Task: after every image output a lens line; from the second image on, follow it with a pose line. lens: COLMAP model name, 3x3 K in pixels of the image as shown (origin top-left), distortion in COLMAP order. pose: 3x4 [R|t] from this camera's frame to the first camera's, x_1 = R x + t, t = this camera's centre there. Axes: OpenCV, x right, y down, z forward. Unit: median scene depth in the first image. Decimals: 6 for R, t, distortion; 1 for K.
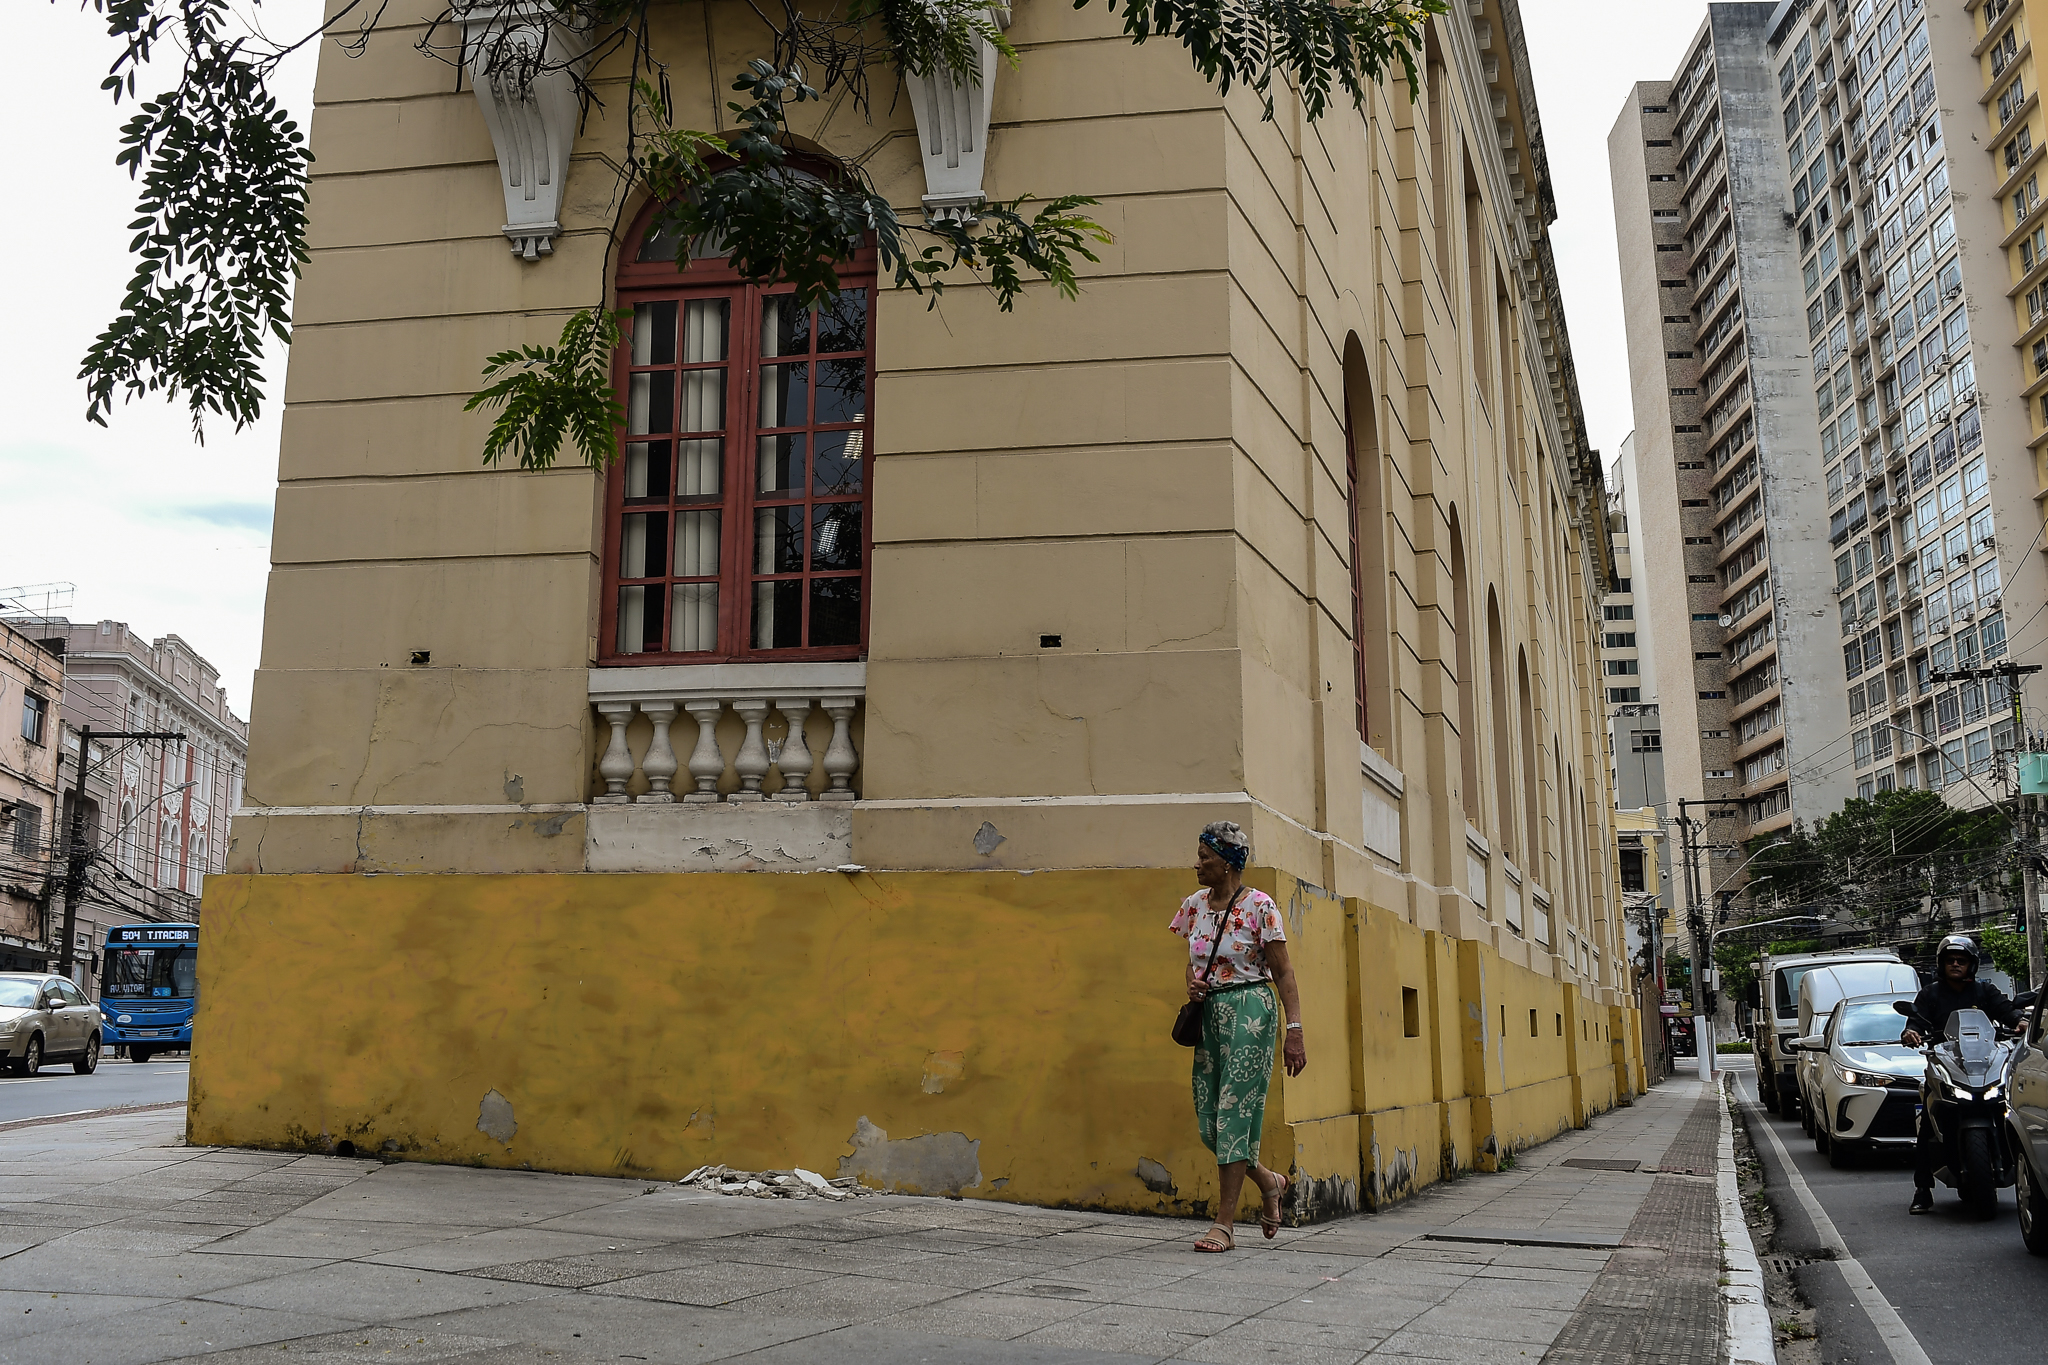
lens RADIAL K [[1889.5, 0, 1062.7], [0, 1889.5, 706.6], [0, 0, 1]] dist [-0.089031, 0.013076]
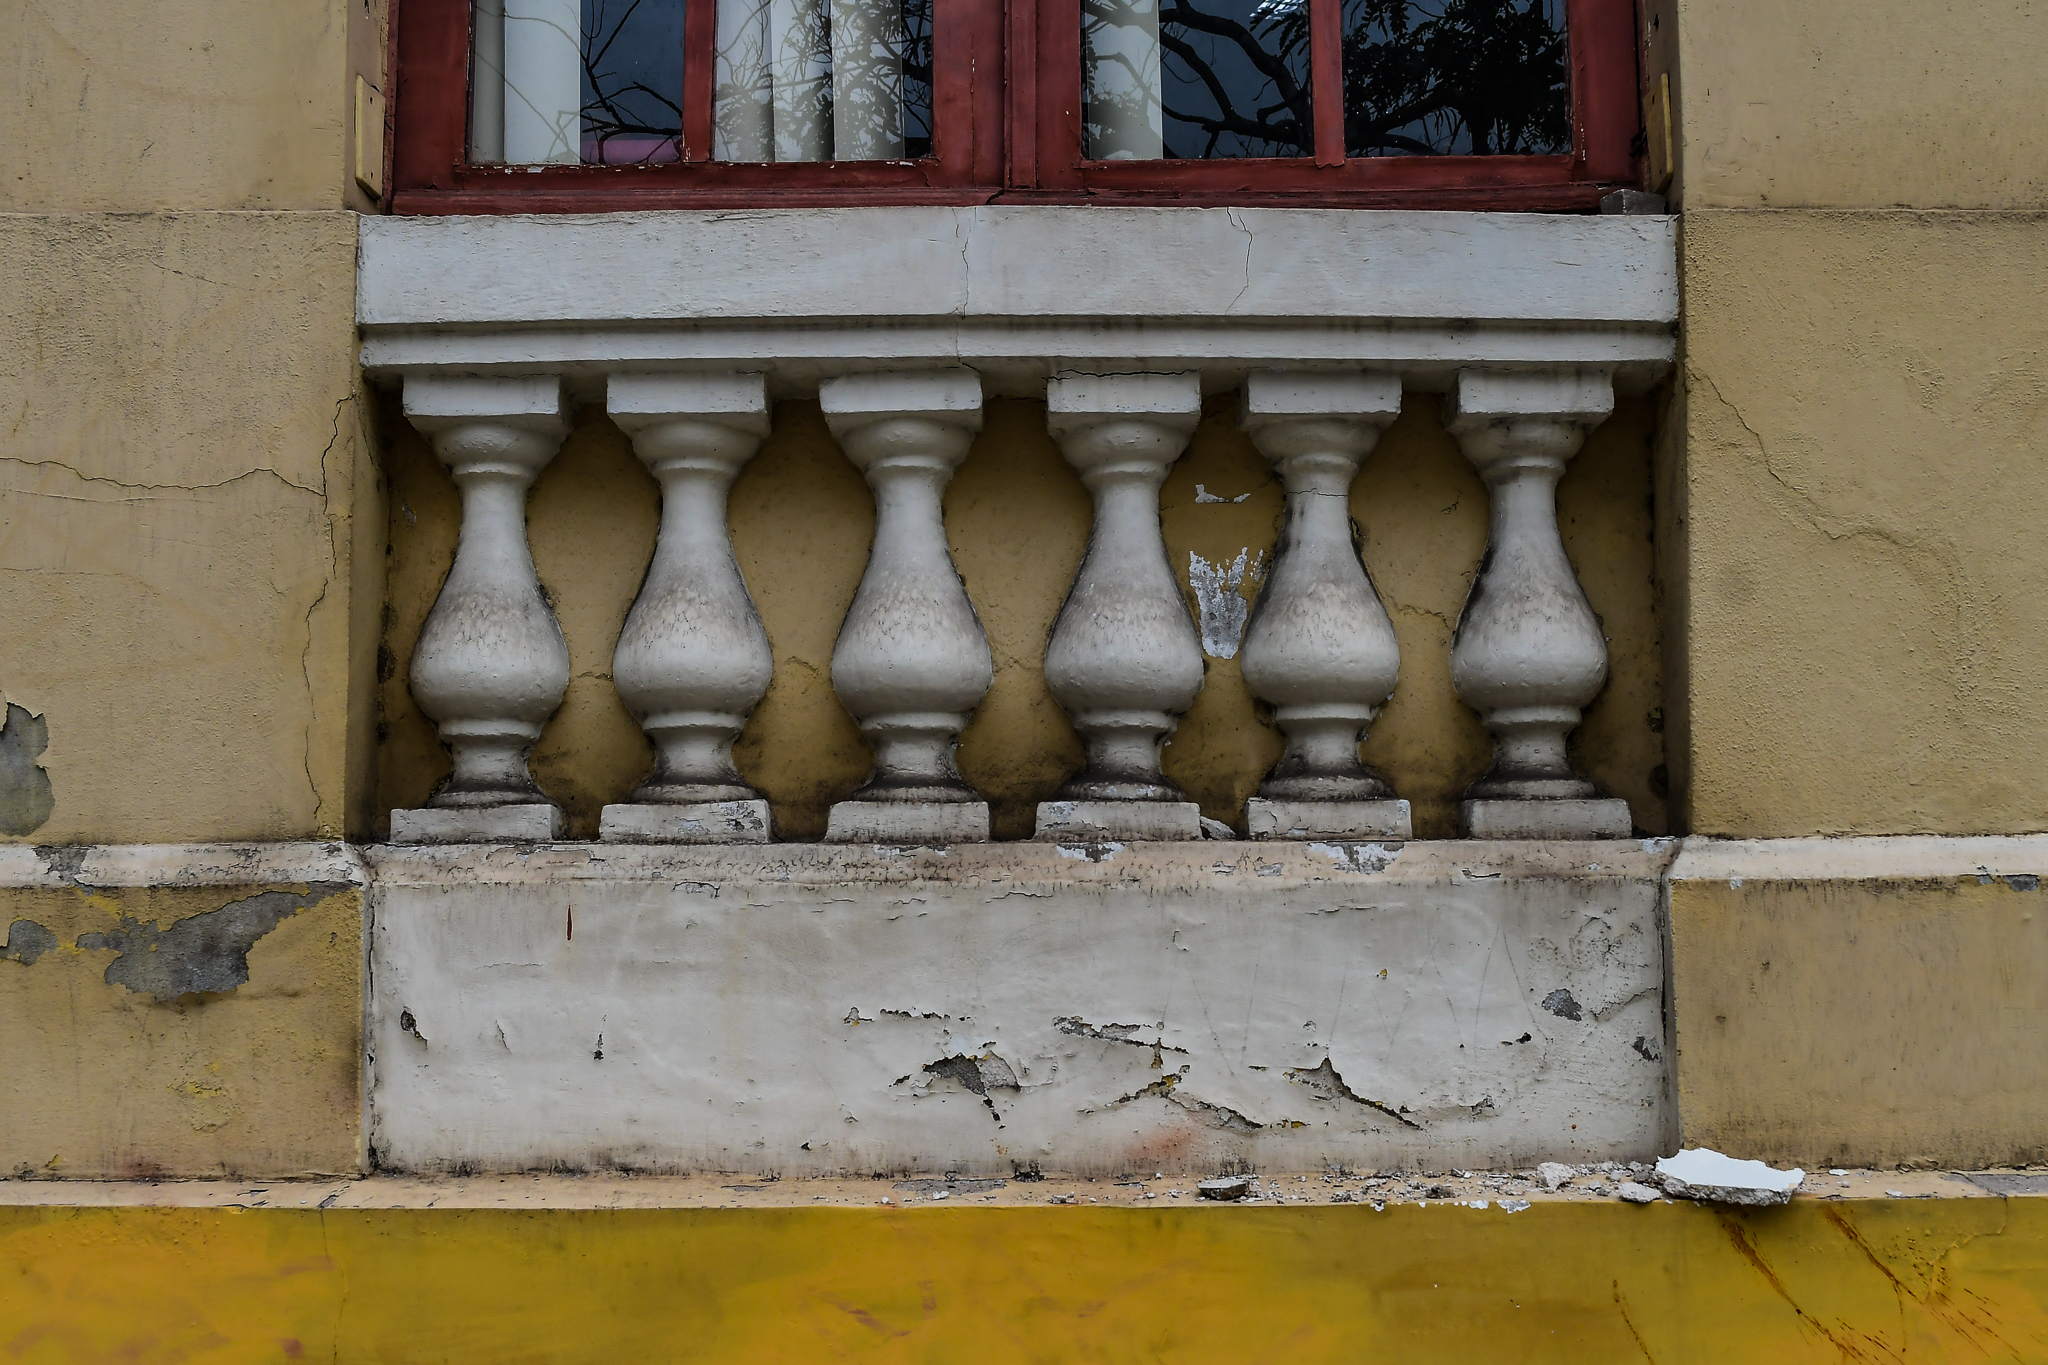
lens RADIAL K [[2318.7, 0, 1119.1], [0, 2318.7, 735.5], [0, 0, 1]] dist [-0.072508, 0.002346]
pose [[0.988011, 0.005341, 0.154293, -0.208406], [-0.018326, 0.996393, 0.082861, 0.016324], [-0.153294, -0.084695, 0.984544, 0.729689]]
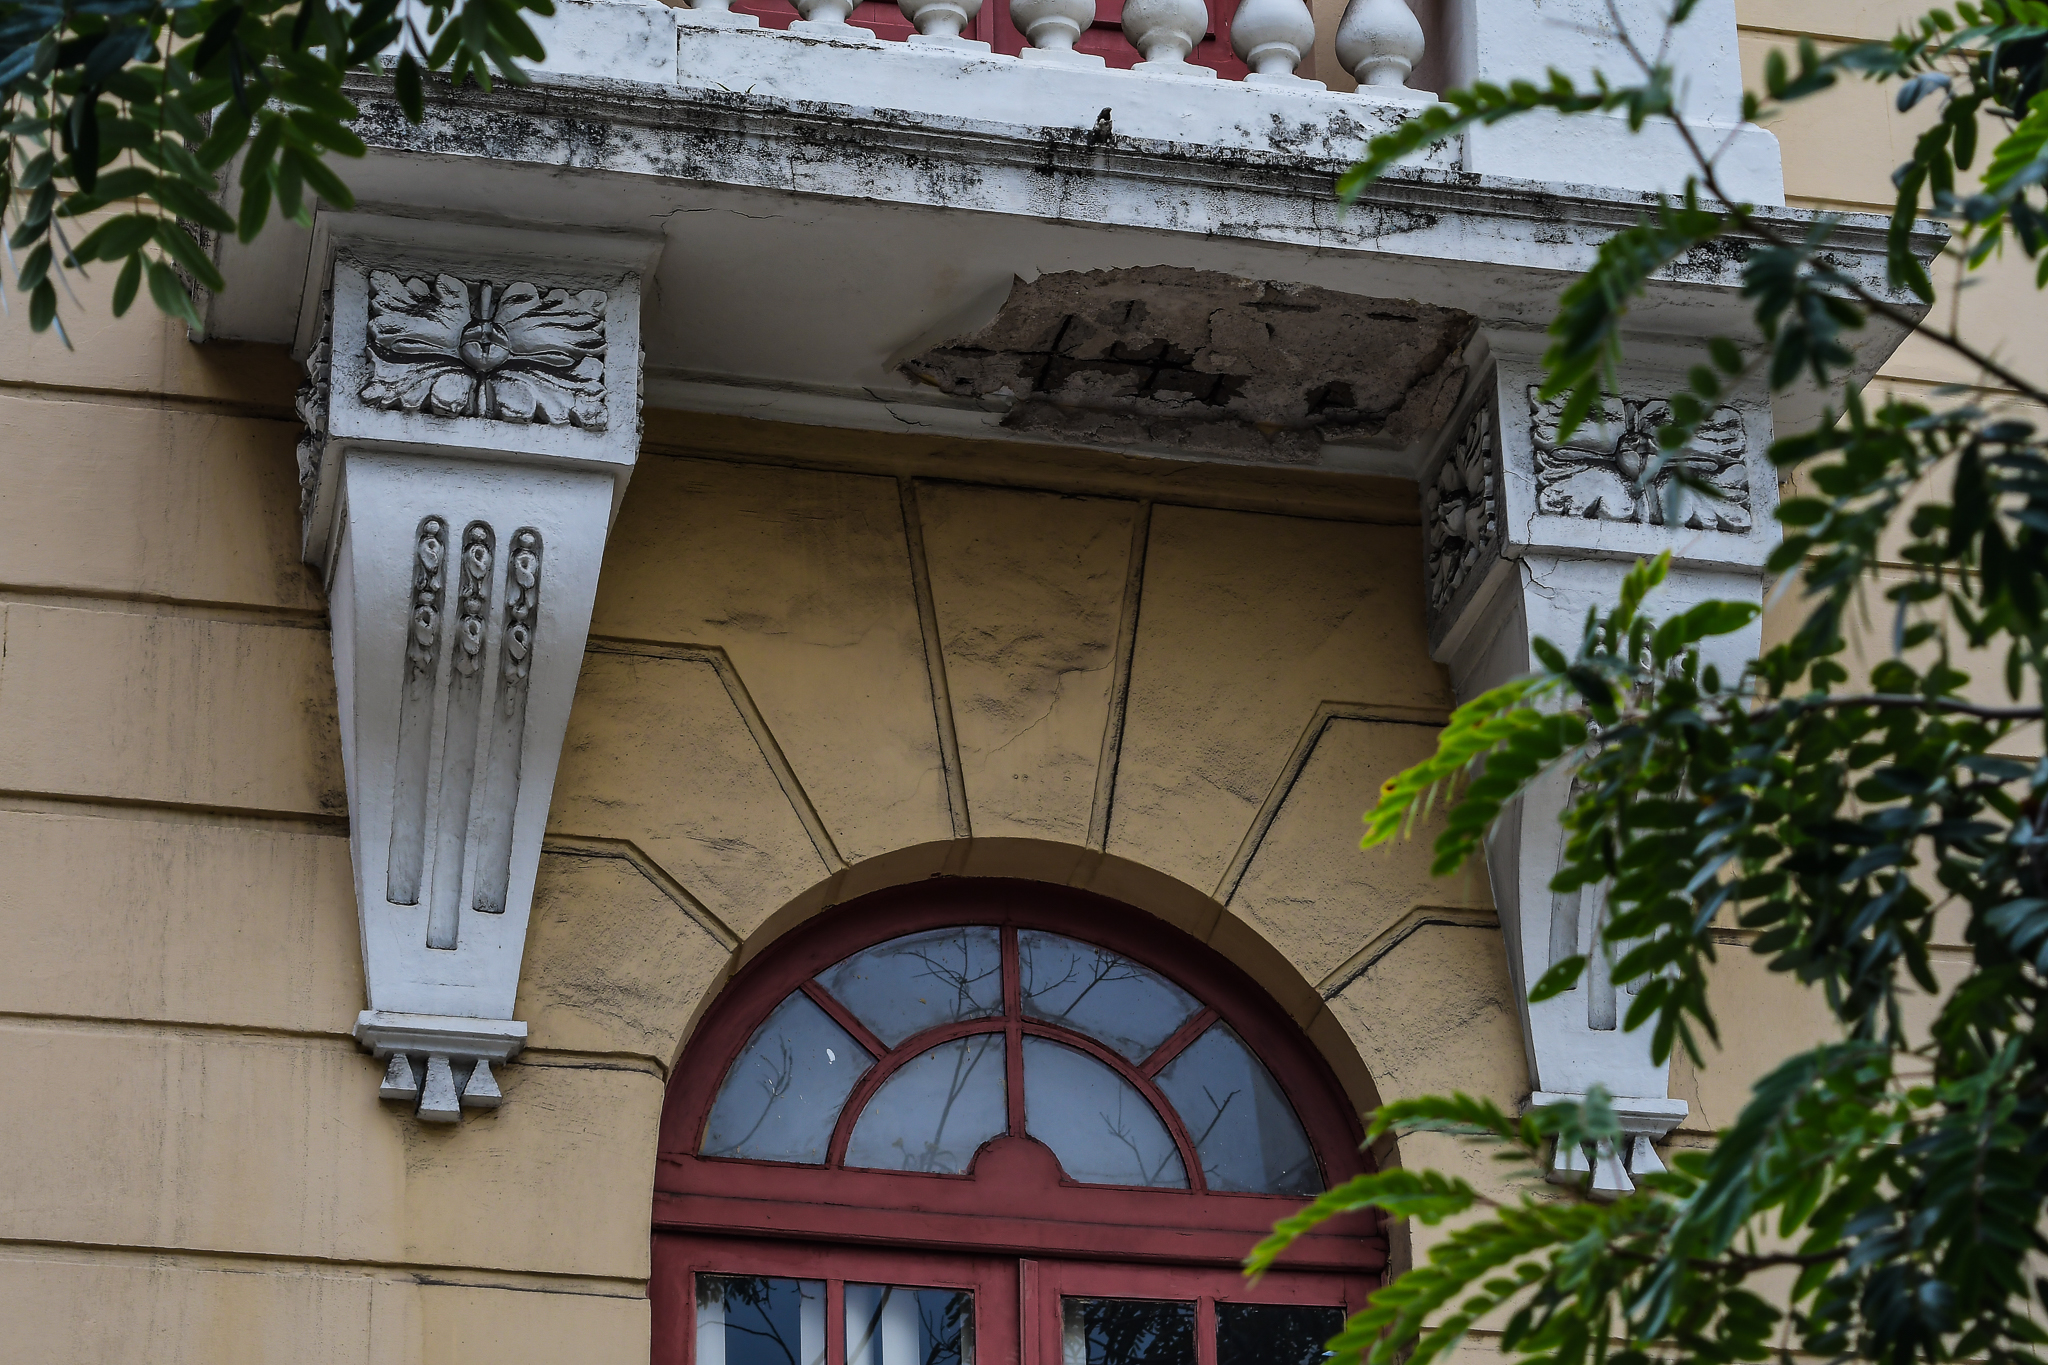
lens RADIAL K [[4624.2, 0, 1014.4], [0, 4624.2, 676.5], [0, 0, 1]] dist [0.077121, 0.202249]
pose [[0.934075, 0.142594, 0.327369, -0.510429], [-0.050621, 0.960424, -0.273902, -0.091821], [-0.353470, 0.239274, 0.904327, 0.164241]]
